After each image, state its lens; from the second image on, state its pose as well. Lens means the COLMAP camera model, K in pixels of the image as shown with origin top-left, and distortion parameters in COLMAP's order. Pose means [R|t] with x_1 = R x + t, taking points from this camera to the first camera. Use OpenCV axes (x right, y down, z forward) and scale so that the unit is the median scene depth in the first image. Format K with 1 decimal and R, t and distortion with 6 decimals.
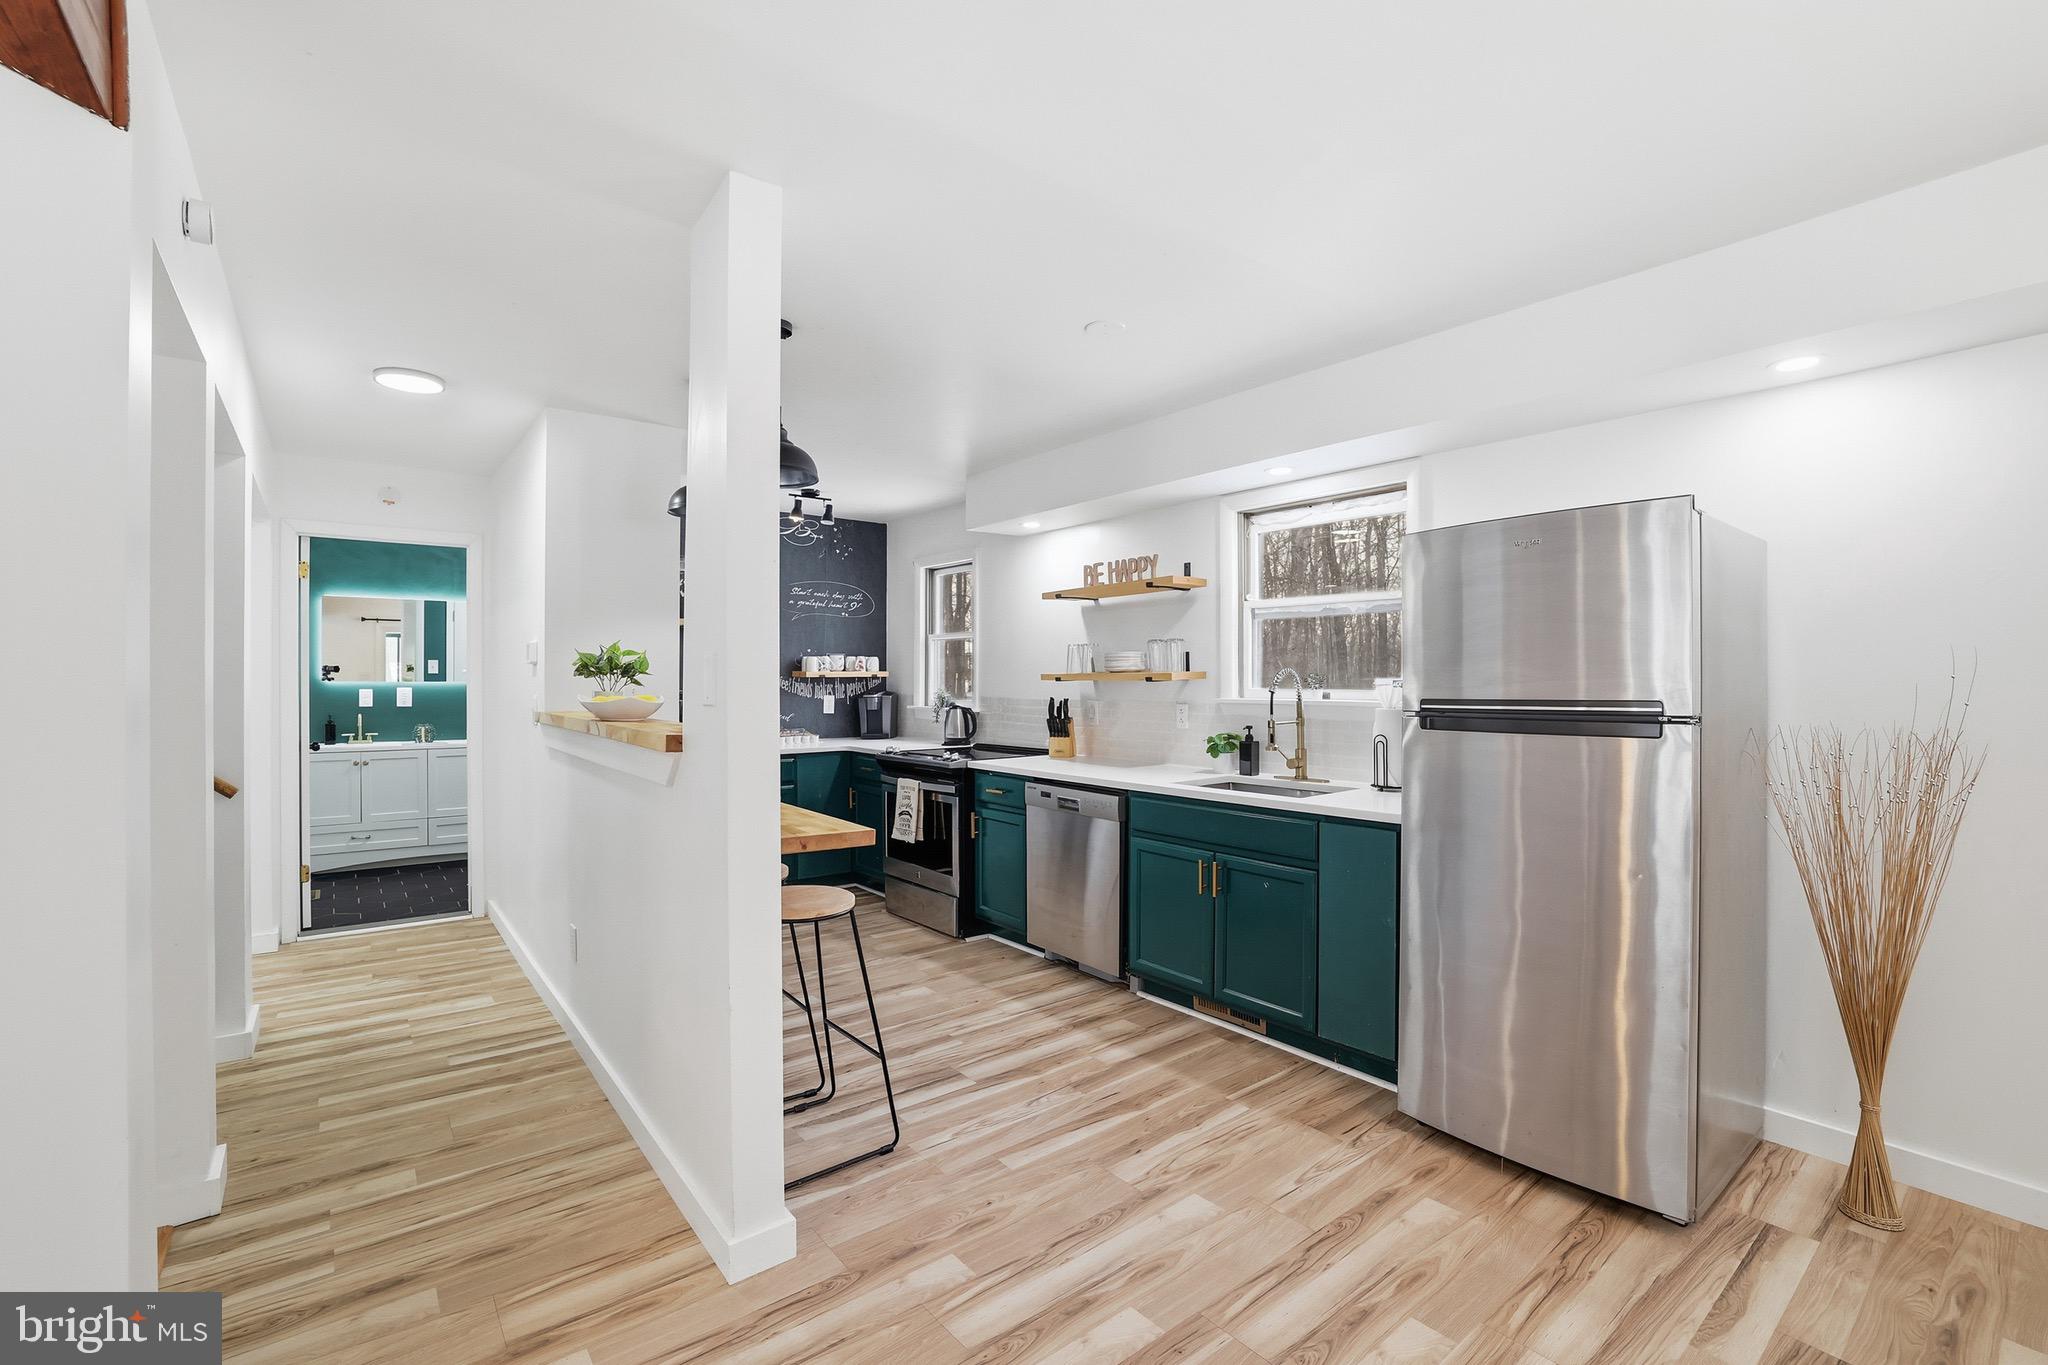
lens RADIAL K [[877.8, 0, 1018.6], [0, 877.8, 684.0], [0, 0, 1]] dist [-0.042688, 0.011959]
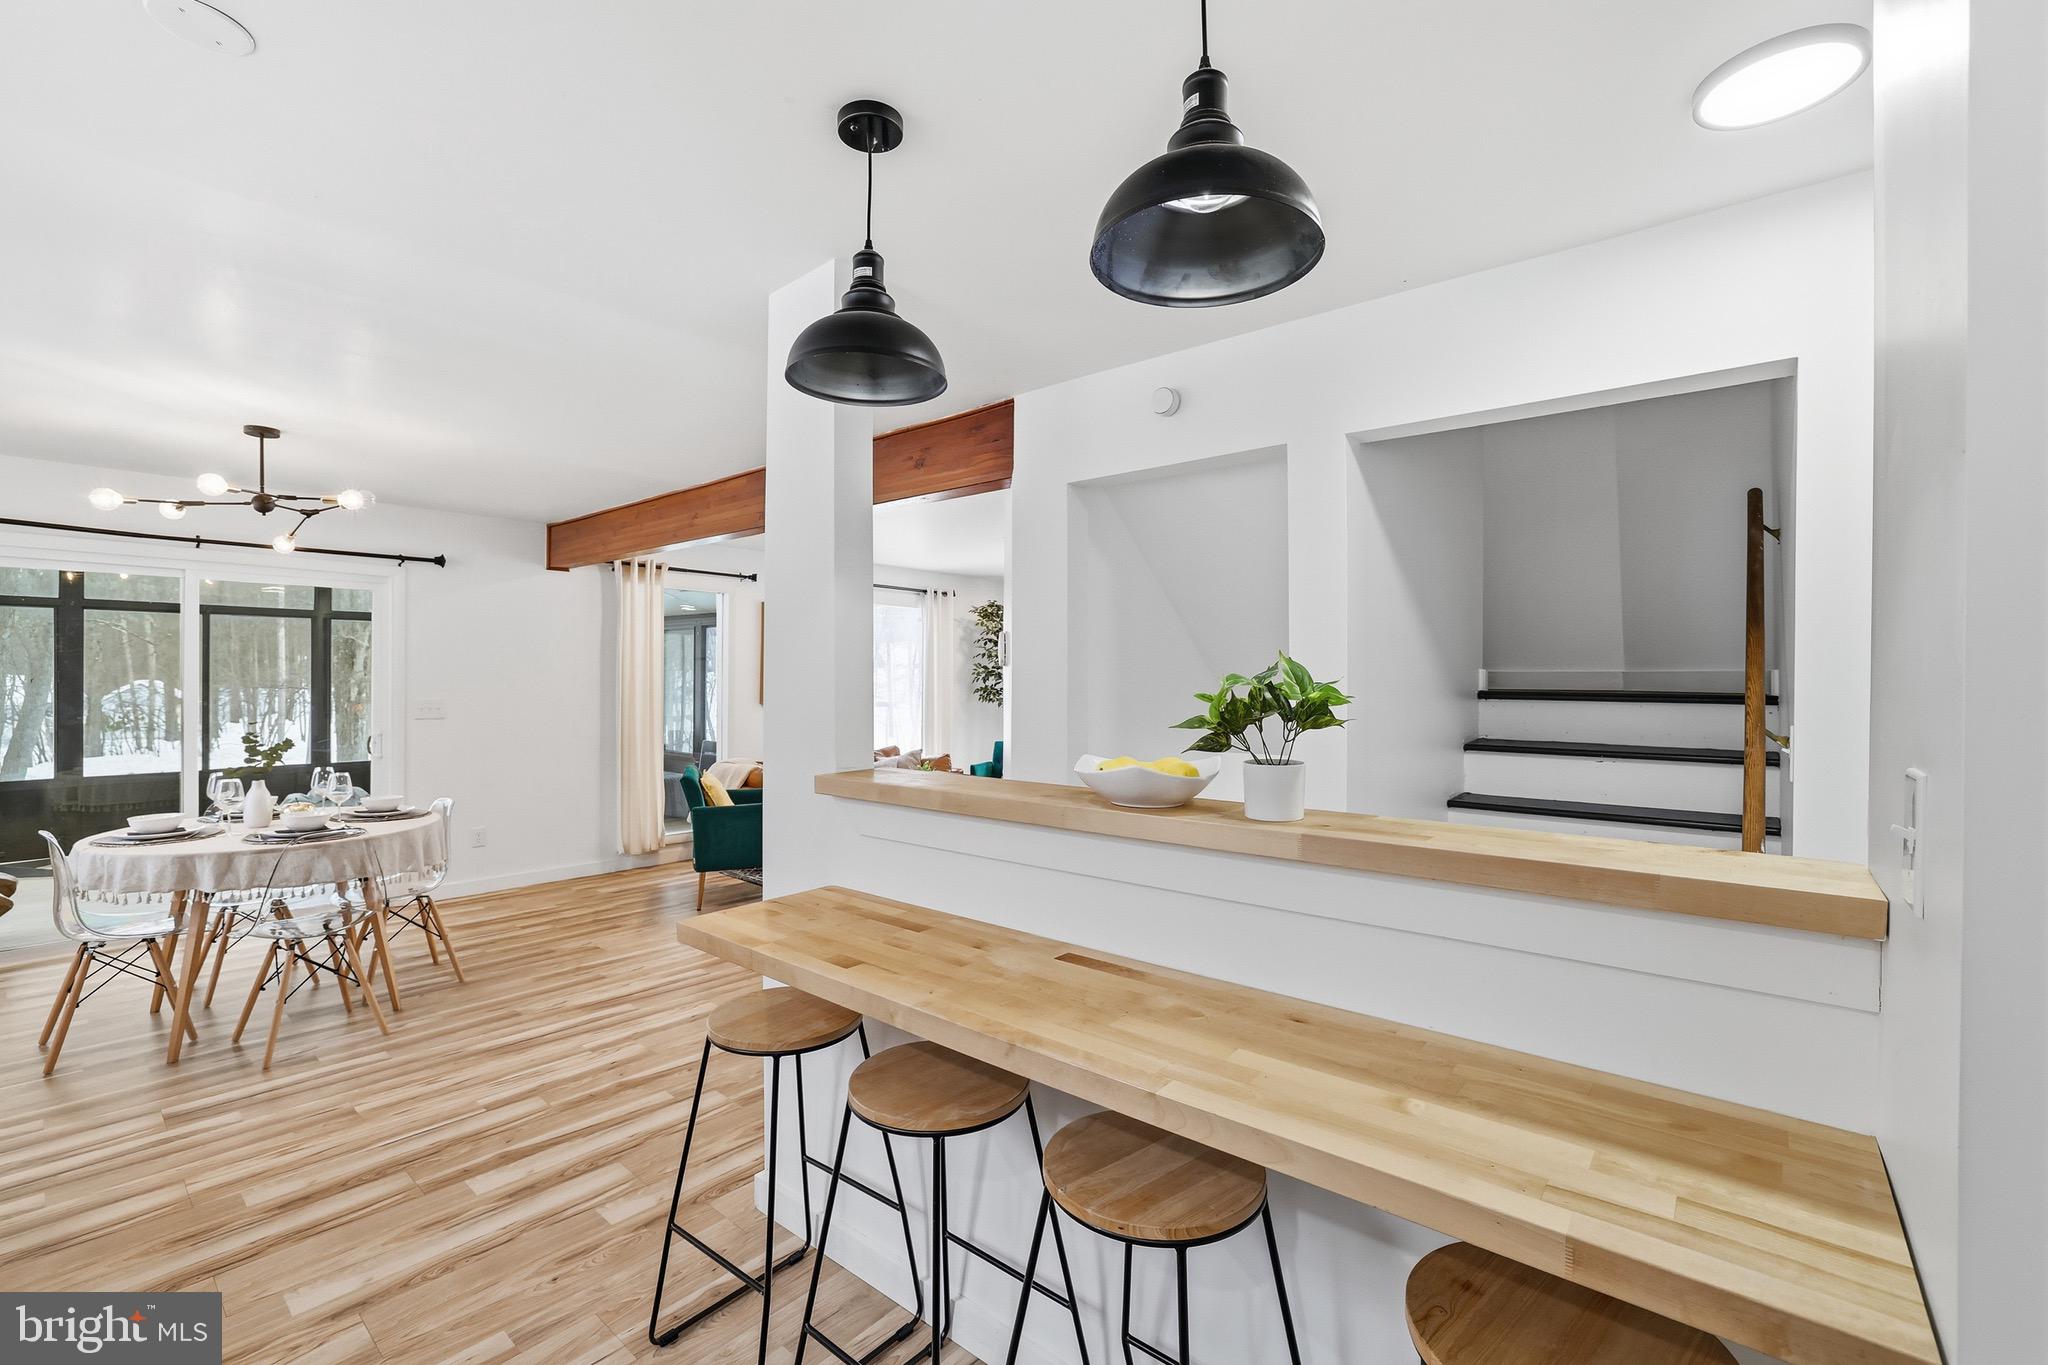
lens RADIAL K [[877.8, 0, 1018.9], [0, 877.8, 676.3], [0, 0, 1]] dist [-0.042688, 0.011959]
pose [[-0.980623, -0.004825, -0.195846, -0.191862], [-0.004915, 0.999988, -0.000024, -0.028403], [0.195843, 0.000939, -0.980635, 1.126549]]
